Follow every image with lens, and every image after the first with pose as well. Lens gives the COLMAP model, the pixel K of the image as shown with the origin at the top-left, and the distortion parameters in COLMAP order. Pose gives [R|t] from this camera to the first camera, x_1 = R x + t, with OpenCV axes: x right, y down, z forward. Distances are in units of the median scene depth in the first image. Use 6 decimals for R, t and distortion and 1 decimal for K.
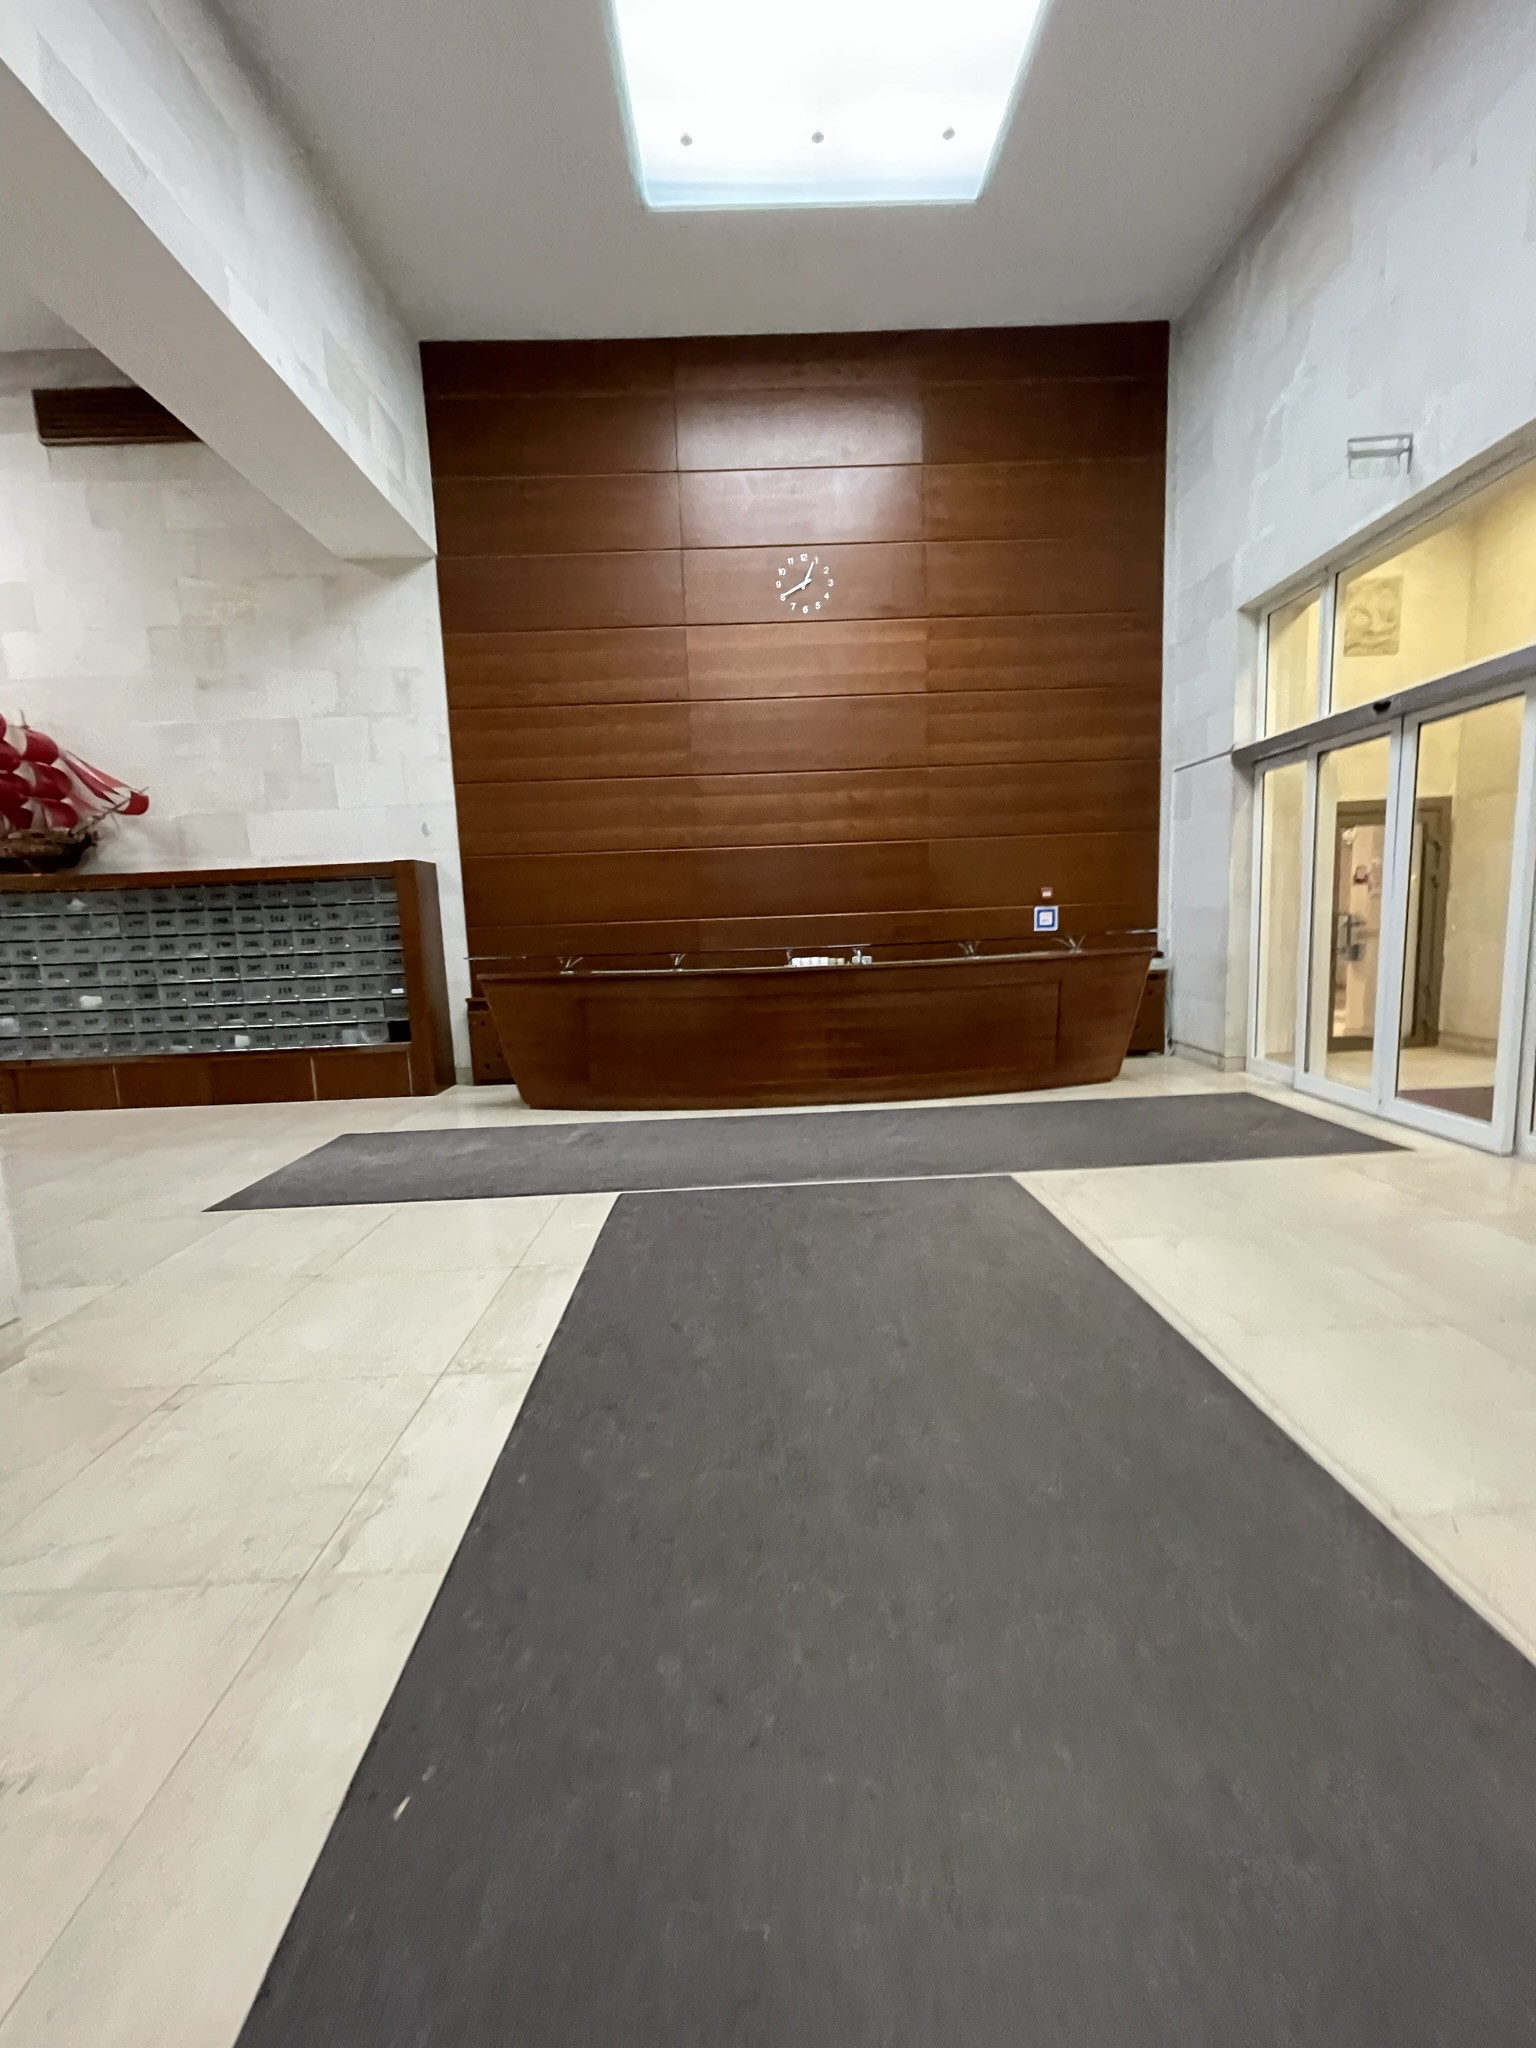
lens RADIAL K [[820.1, 0, 769.2], [0, 820.1, 1021.9], [0, 0, 1]] dist [-0.003403, 0.001244]
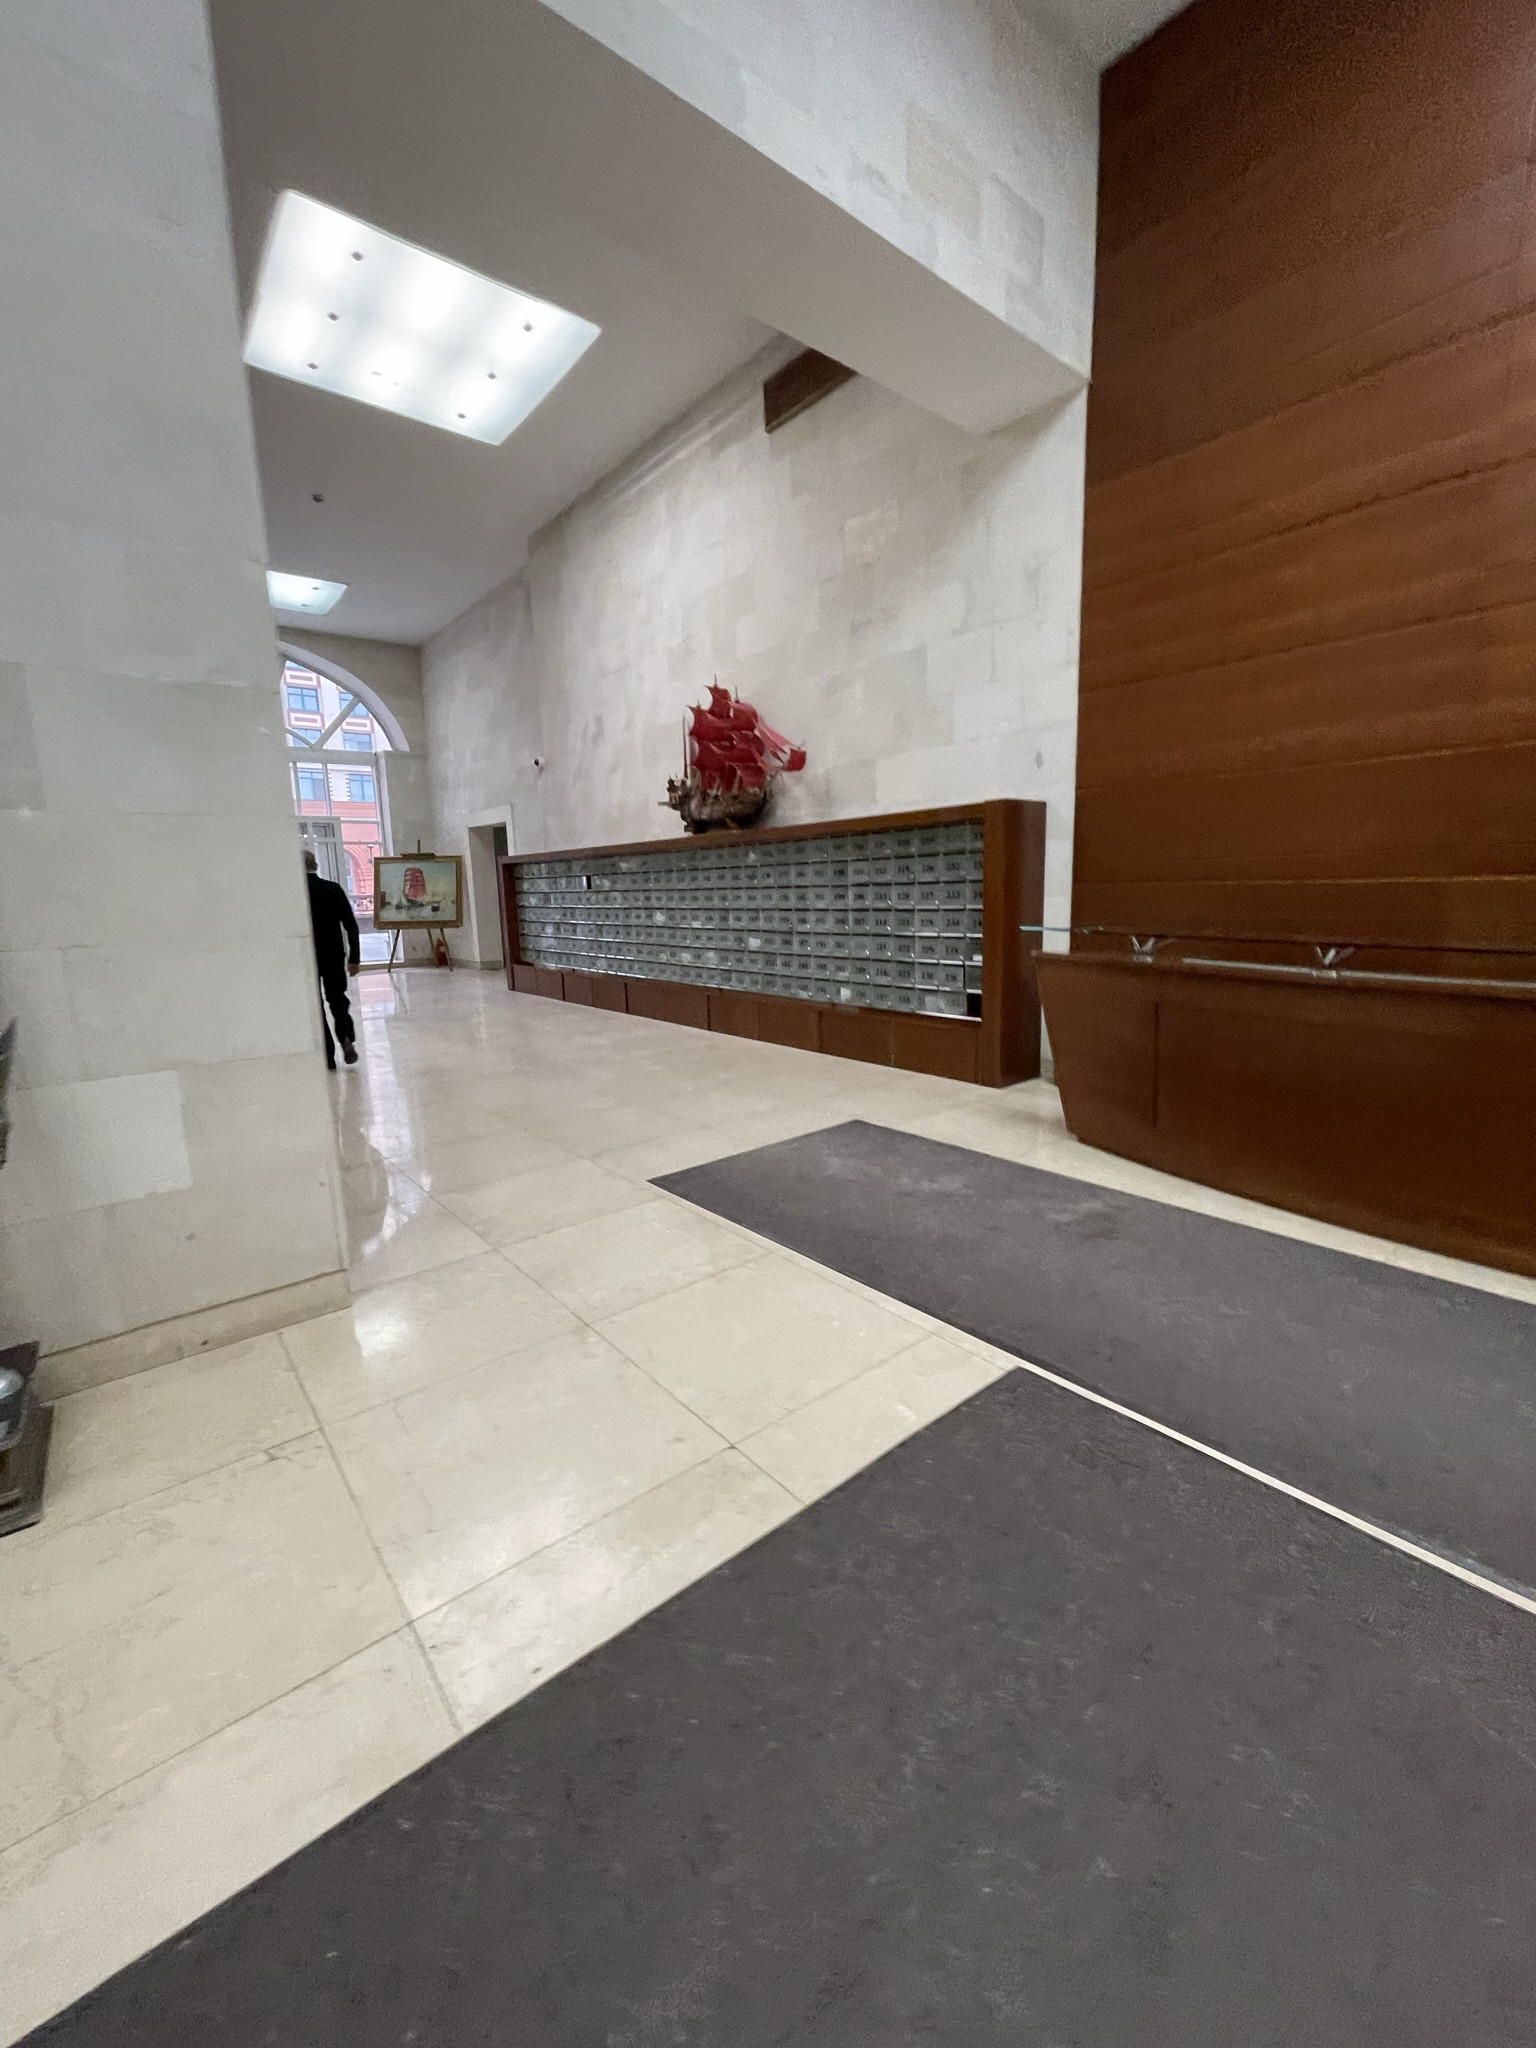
lens RADIAL K [[820.1, 0, 768.3], [0, 820.1, 1023.1], [0, 0, 1]] dist [-0.003403, 0.001244]
pose [[0.622365, 0.150088, -0.768203, 0.071048], [-0.095550, 0.988672, 0.115752, -0.048730], [0.776873, 0.001362, 0.629656, 0.301403]]
